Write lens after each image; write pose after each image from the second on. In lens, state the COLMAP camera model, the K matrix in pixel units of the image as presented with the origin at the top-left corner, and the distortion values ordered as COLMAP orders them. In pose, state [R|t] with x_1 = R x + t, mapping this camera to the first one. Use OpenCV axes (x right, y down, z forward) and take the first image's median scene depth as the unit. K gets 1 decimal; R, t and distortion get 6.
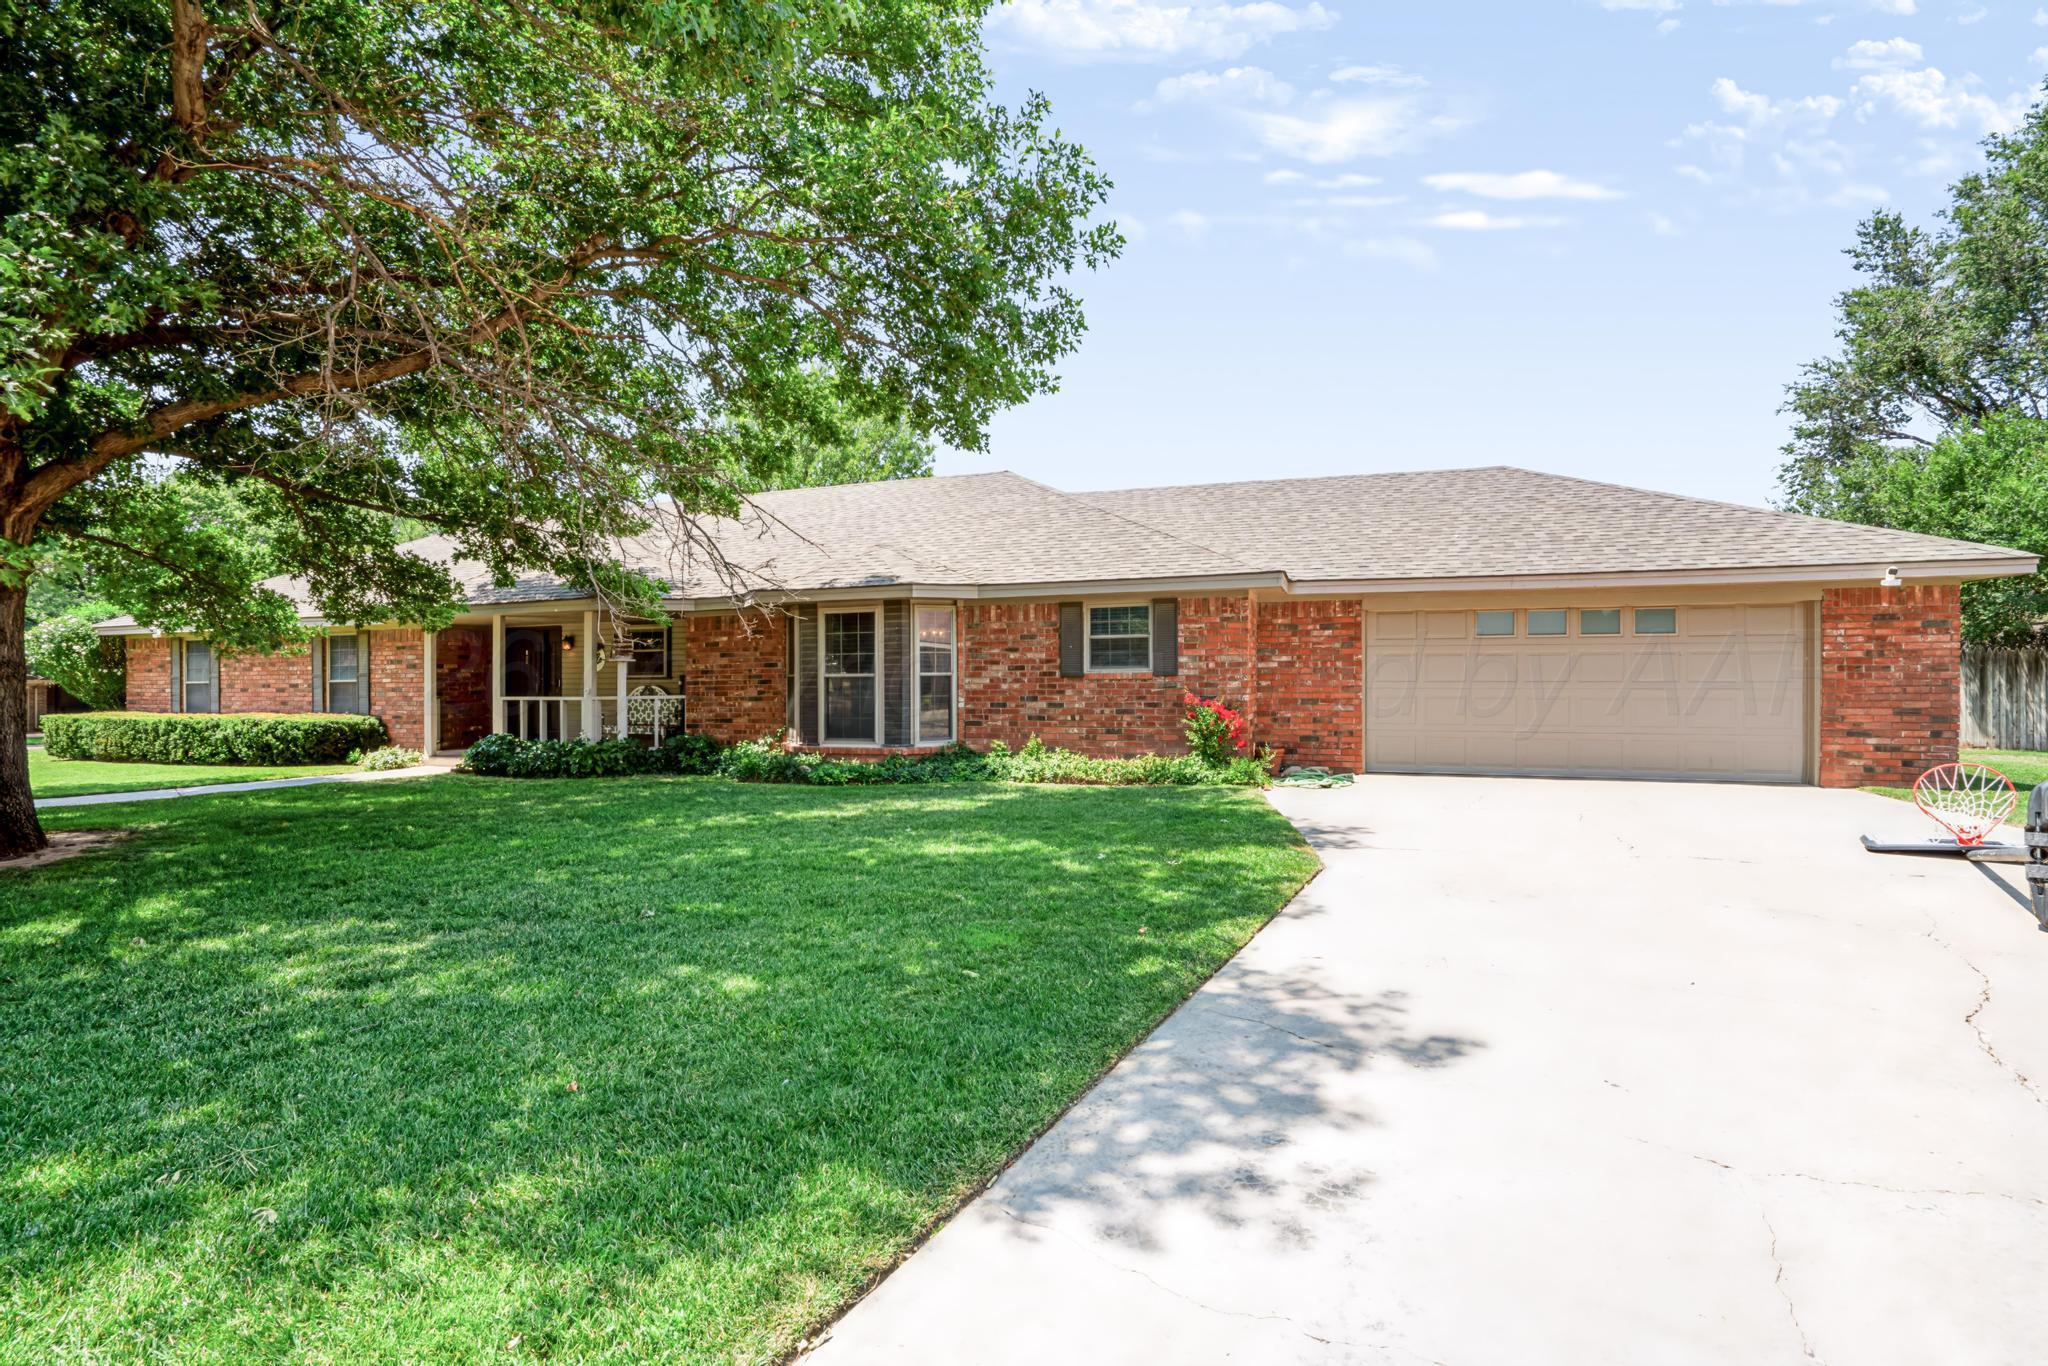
lens RADIAL K [[937.2, 0, 1032.2], [0, 937.2, 685.1], [0, 0, 1]] dist [-0.047395, 0.008647]
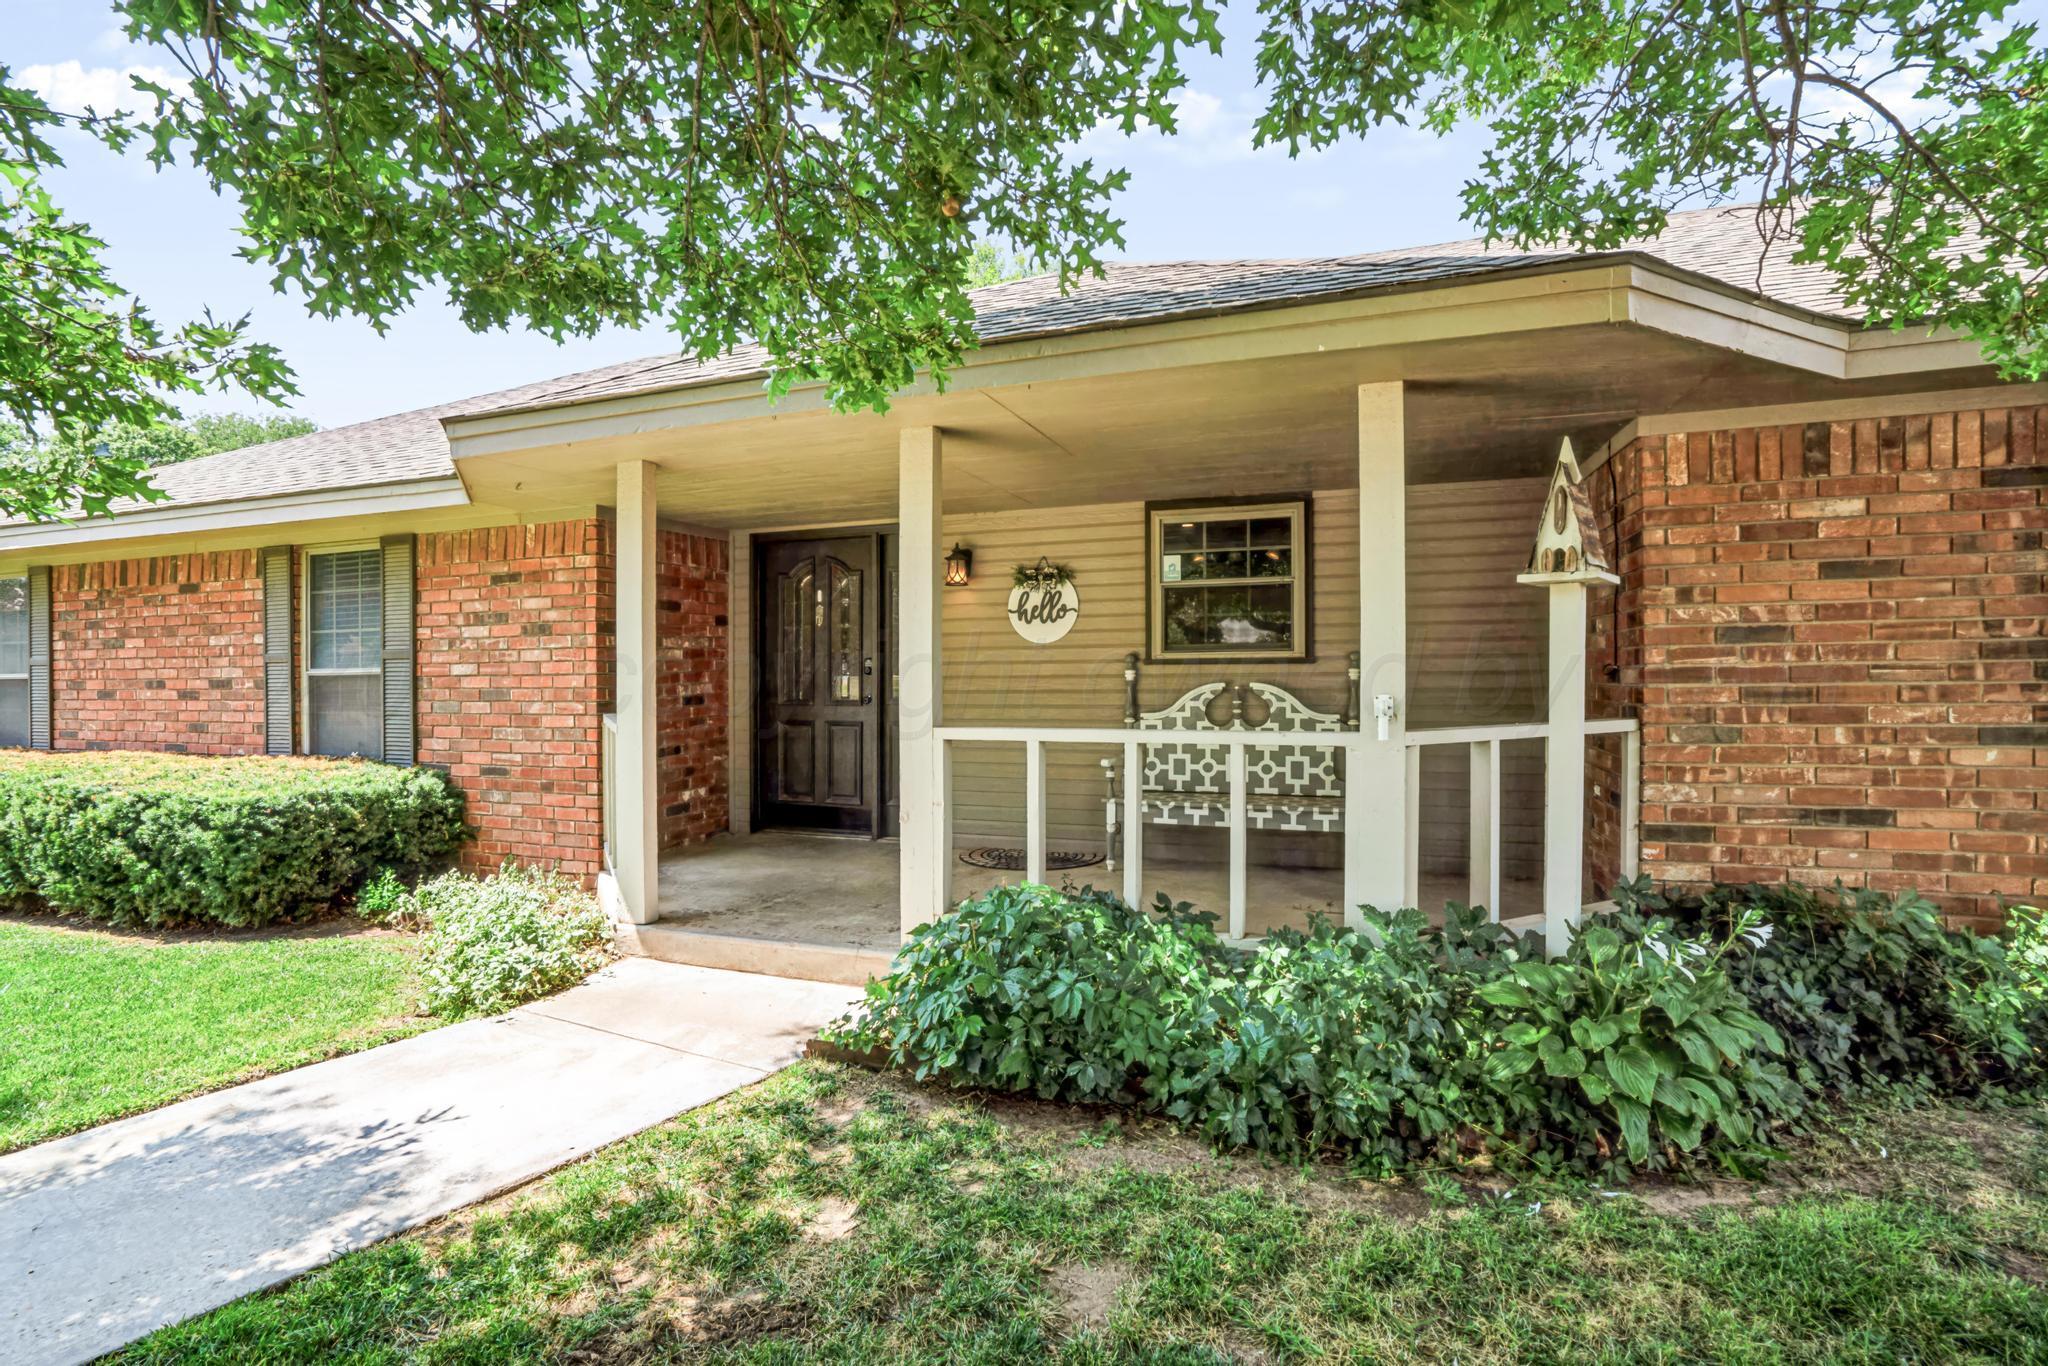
lens RADIAL K [[937.2, 0, 1016.9], [0, 937.2, 680.7], [0, 0, 1]] dist [-0.047395, 0.008647]
pose [[0.999964, -0.001716, -0.008368, -0.498318], [0.001738, 0.999995, 0.002619, -0.001428], [0.008364, -0.002633, 0.999962, 0.658824]]
